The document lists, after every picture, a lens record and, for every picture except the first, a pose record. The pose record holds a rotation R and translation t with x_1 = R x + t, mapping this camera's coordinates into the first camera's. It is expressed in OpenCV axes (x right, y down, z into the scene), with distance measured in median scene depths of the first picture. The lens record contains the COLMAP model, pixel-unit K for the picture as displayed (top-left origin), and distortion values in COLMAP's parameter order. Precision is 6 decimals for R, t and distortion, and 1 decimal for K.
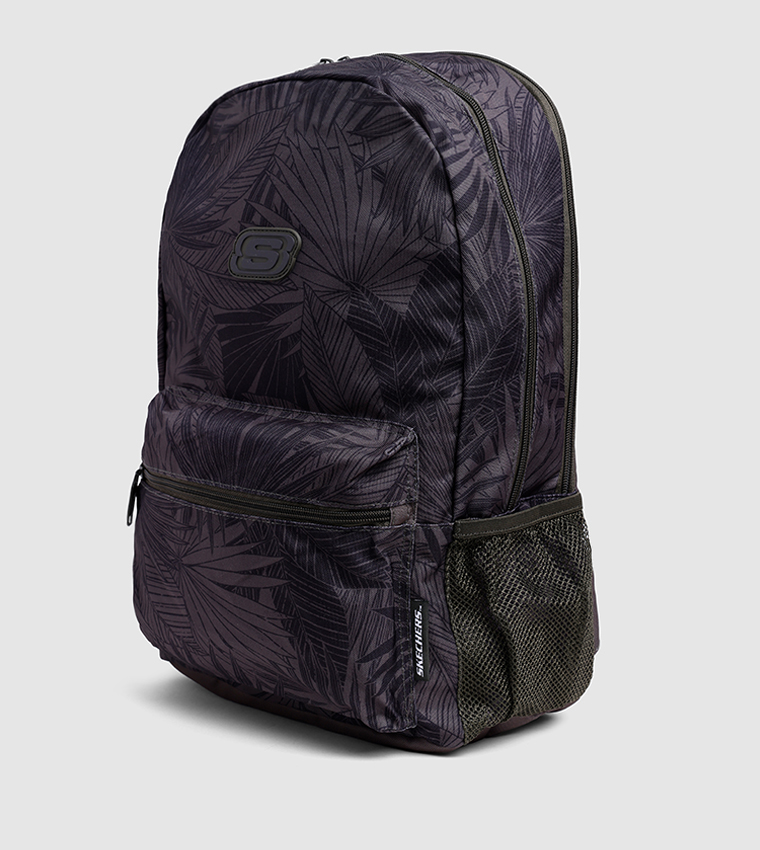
lens RADIAL K [[1382.6, 0, 399.0], [0, 1382.6, 433.9], [0, 0, 1]] dist [0.253371, 0.000000]
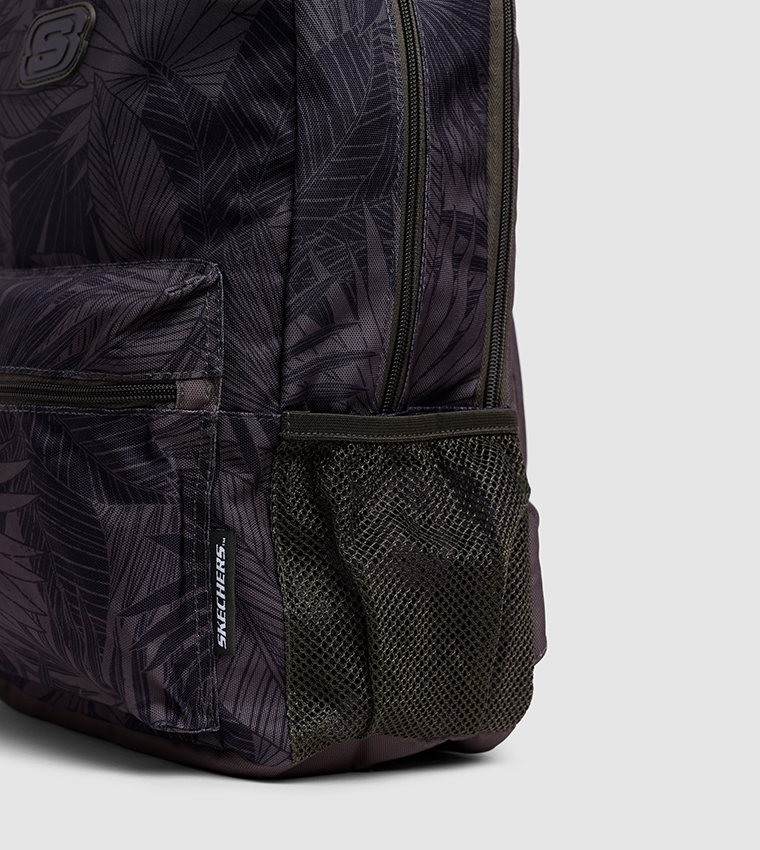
lens RADIAL K [[1560.0, 0, 305.5], [0, 1560.0, 438.6], [0, 0, 1]] dist [0.142611, 0.000000]
pose [[0.979924, 0.020533, -0.198313, 0.193892], [-0.044136, 0.992344, -0.115346, 0.157128], [0.194426, 0.121783, 0.973328, 0.279050]]
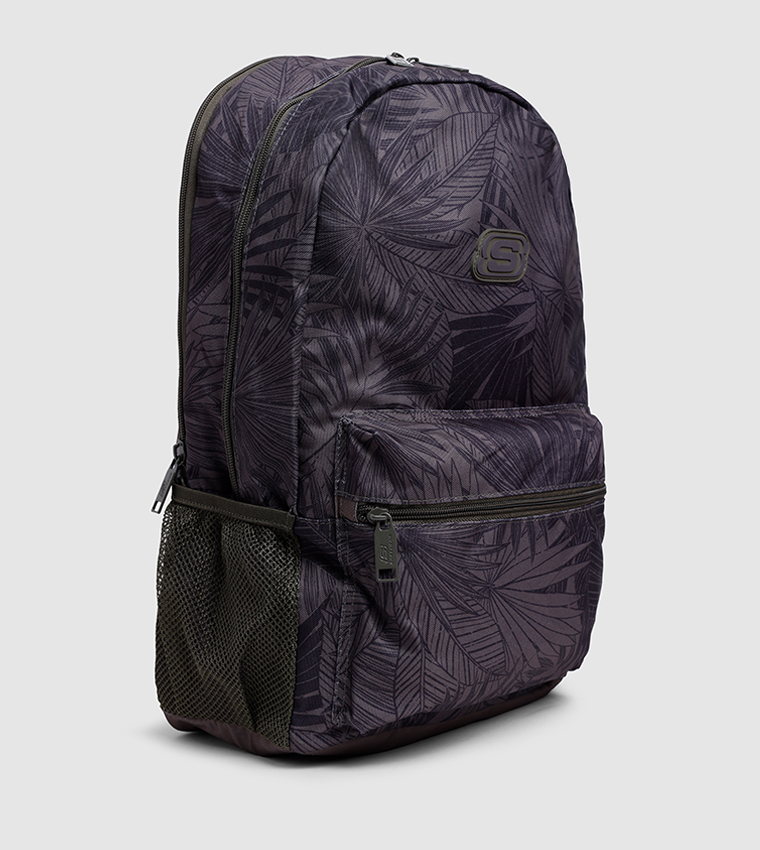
lens RADIAL K [[1382.6, 0, 377.8], [0, 1382.6, 420.2], [0, 0, 1]] dist [0.253371, 0.000000]
pose [[0.051451, -0.108880, 0.992722, -1.125644], [0.112779, 0.988314, 0.102552, -0.128116], [-0.992287, 0.106682, 0.063129, 1.061337]]
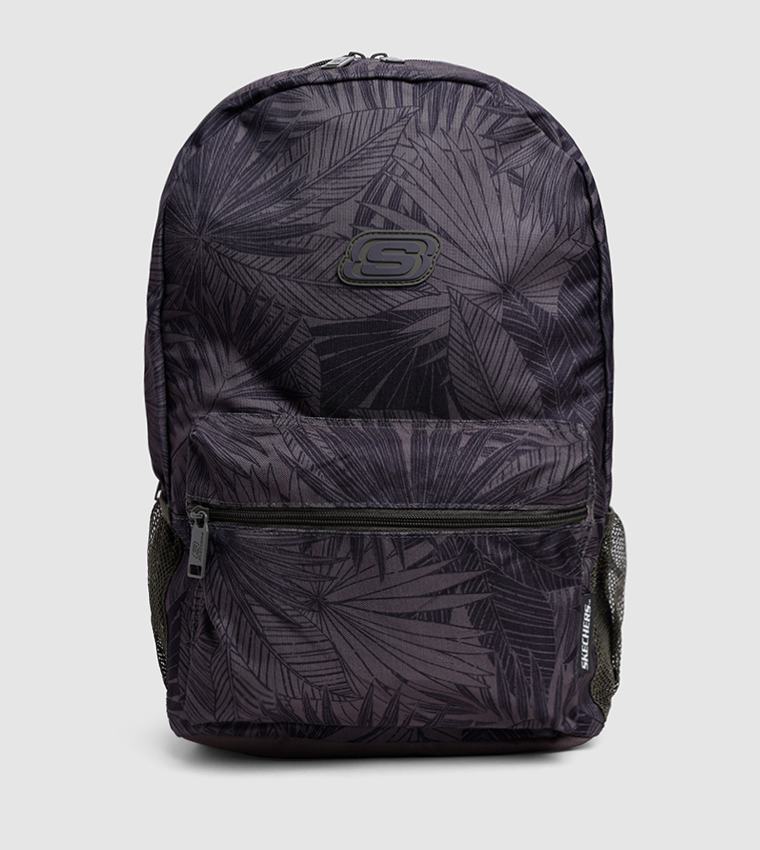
lens RADIAL K [[1382.6, 0, 345.8], [0, 1382.6, 417.2], [0, 0, 1]] dist [0.253371, 0.000000]
pose [[0.742531, -0.063622, 0.666784, -0.773138], [0.103602, 0.994408, -0.020489, -0.005881], [-0.661751, 0.084293, 0.744970, 0.333723]]
